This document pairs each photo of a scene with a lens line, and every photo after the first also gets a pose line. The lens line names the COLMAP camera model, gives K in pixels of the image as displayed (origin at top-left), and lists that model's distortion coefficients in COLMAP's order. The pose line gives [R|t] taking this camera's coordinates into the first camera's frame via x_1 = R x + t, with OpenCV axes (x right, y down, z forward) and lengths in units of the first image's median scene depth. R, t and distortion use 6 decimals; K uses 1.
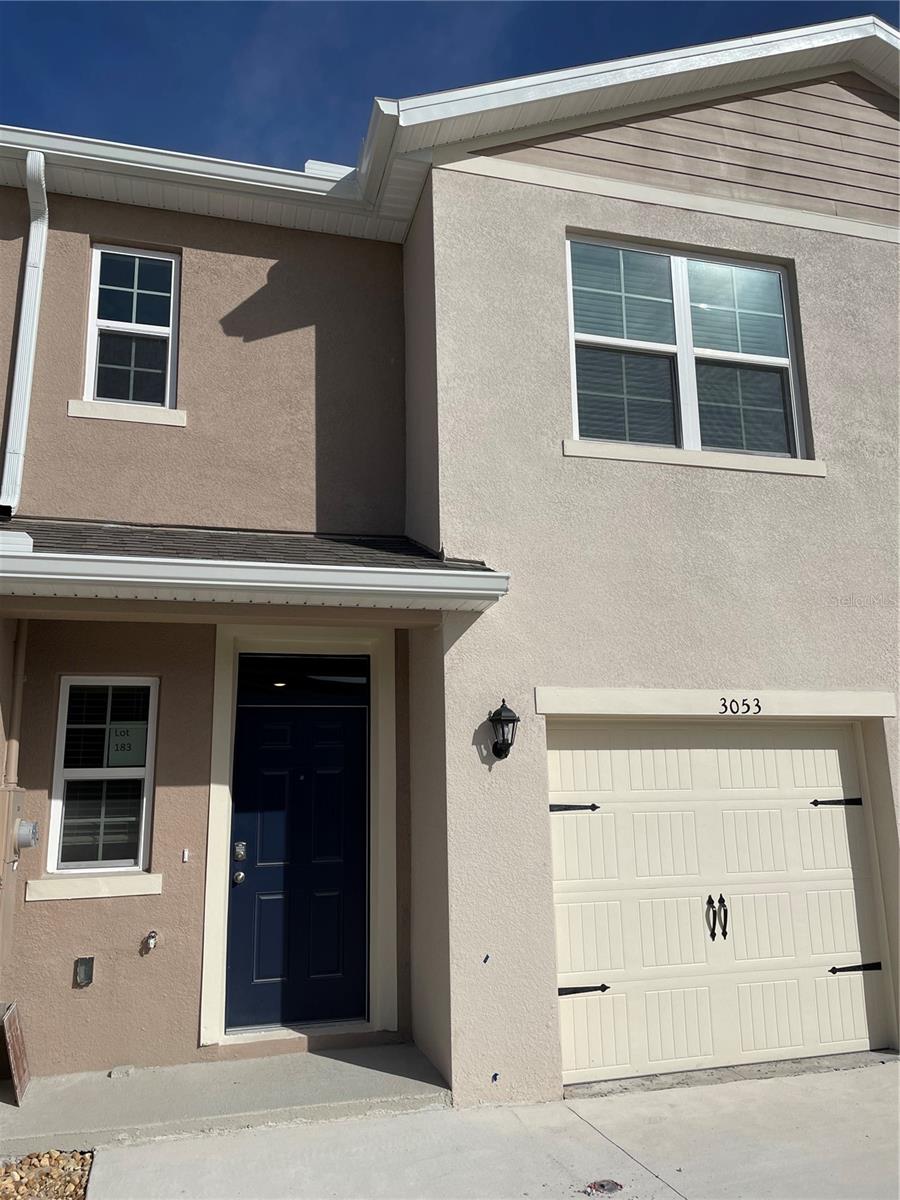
lens RADIAL K [[913.3, 0, 455.7], [0, 913.3, 589.2], [0, 0, 1]] dist [0.104984, -0.136170]
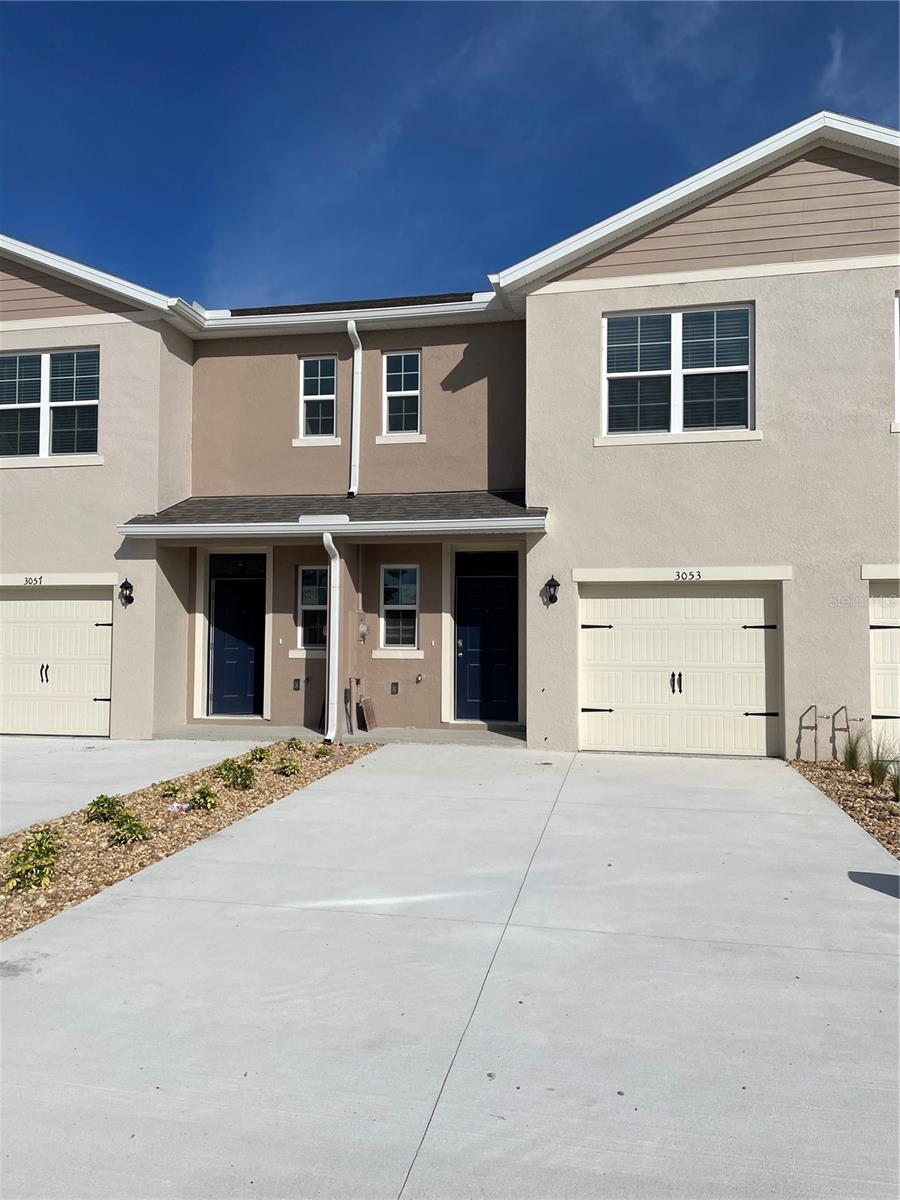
lens RADIAL K [[913.3, 0, 455.7], [0, 913.3, 589.2], [0, 0, 1]] dist [0.104984, -0.136170]
pose [[0.885854, 0.000191, -0.463964, 0.754280], [0.079192, 0.985263, 0.151607, -0.167058], [0.457156, -0.171044, 0.872784, -0.852446]]
